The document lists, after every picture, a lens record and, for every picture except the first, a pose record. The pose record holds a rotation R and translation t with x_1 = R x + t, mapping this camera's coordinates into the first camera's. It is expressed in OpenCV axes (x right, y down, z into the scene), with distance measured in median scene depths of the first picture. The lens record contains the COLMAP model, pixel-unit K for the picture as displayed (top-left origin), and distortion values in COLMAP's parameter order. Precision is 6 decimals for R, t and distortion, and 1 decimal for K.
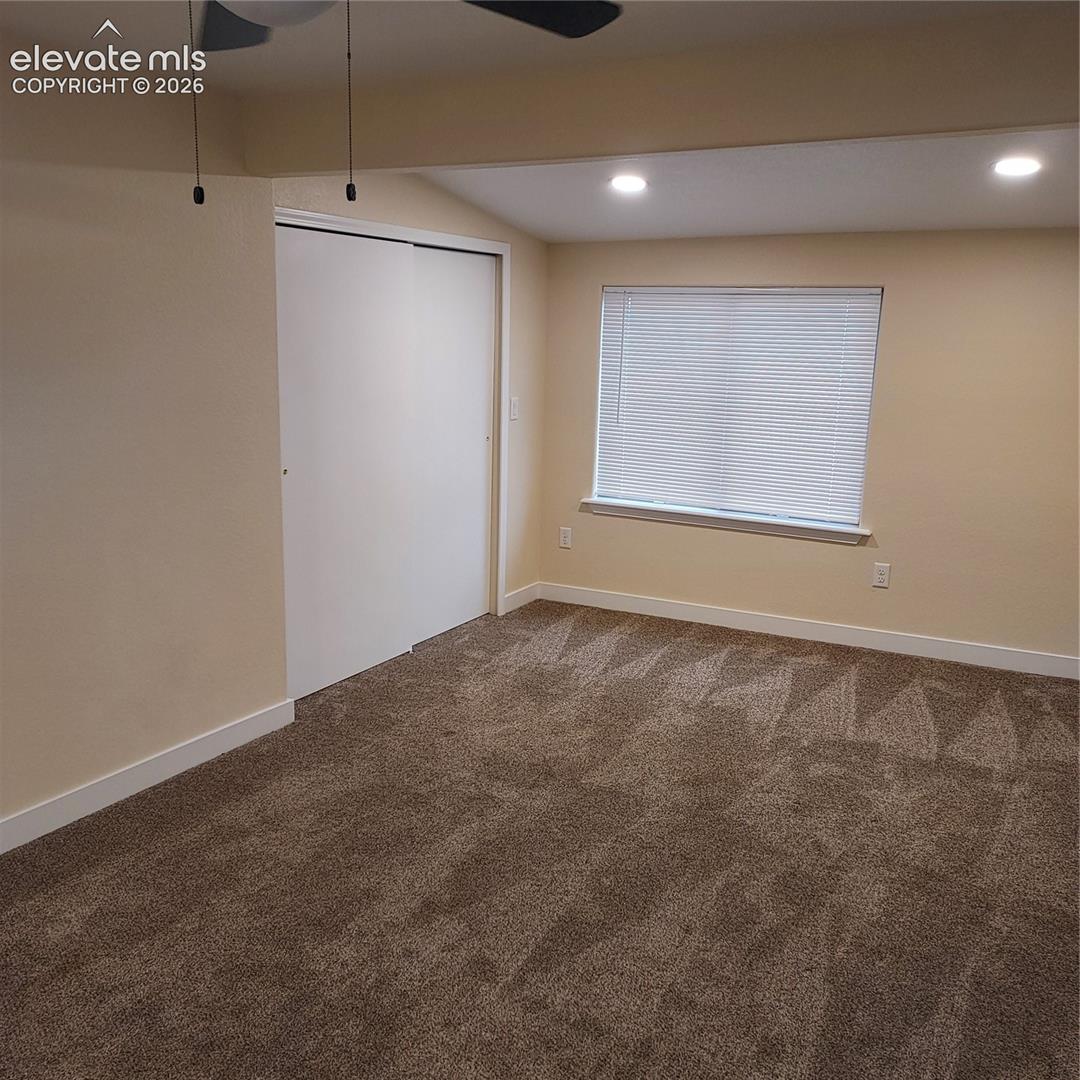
lens RADIAL K [[1039.5, 0, 540.0], [0, 1039.5, 540.0], [0, 0, 1]] dist [0.088475, -0.005997]
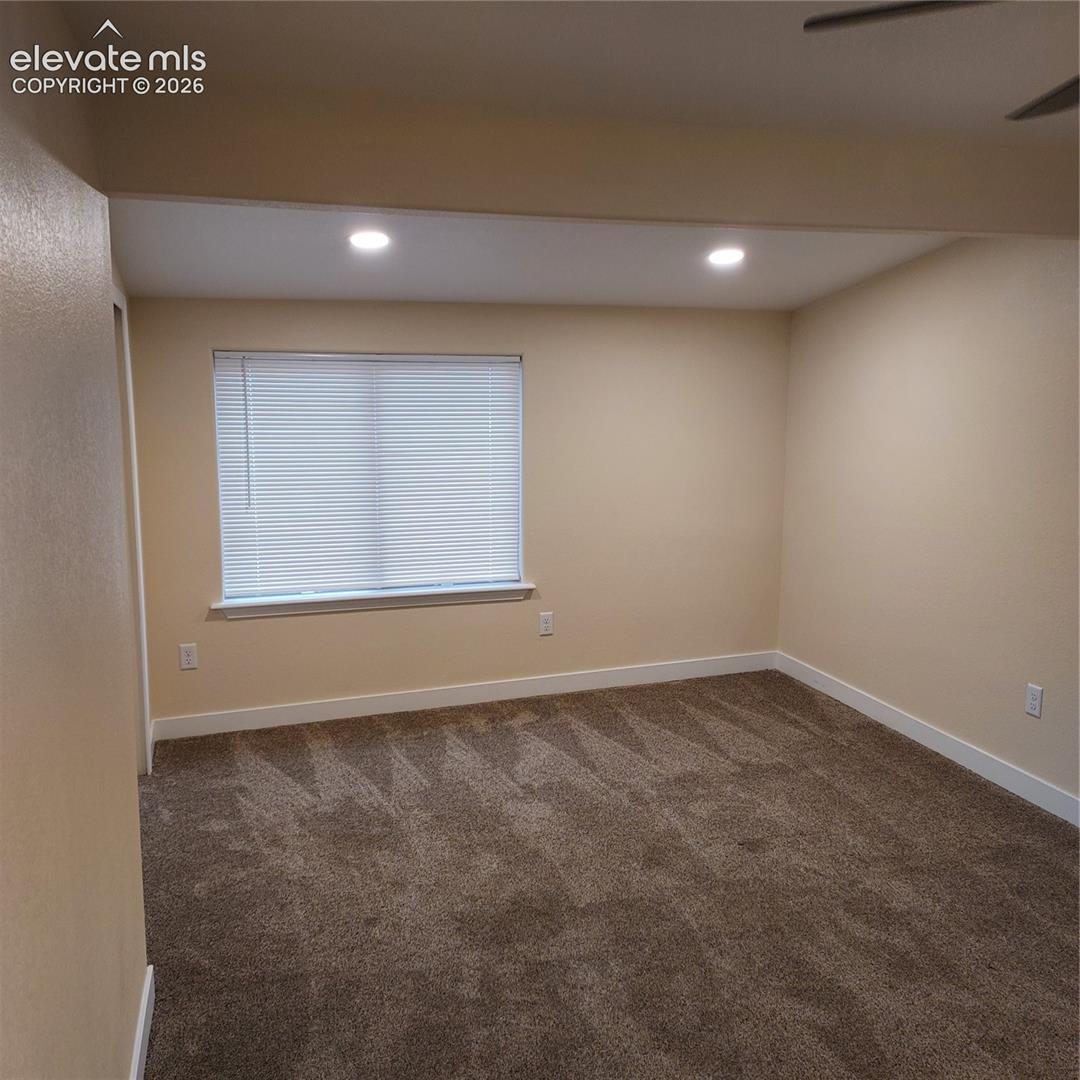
lens RADIAL K [[1039.5, 0, 540.0], [0, 1039.5, 540.0], [0, 0, 1]] dist [0.088475, -0.005997]
pose [[0.684807, -0.130879, 0.716875, -0.427592], [0.168314, 0.985547, 0.019145, -0.072147], [-0.709020, 0.107550, 0.696939, 0.268953]]
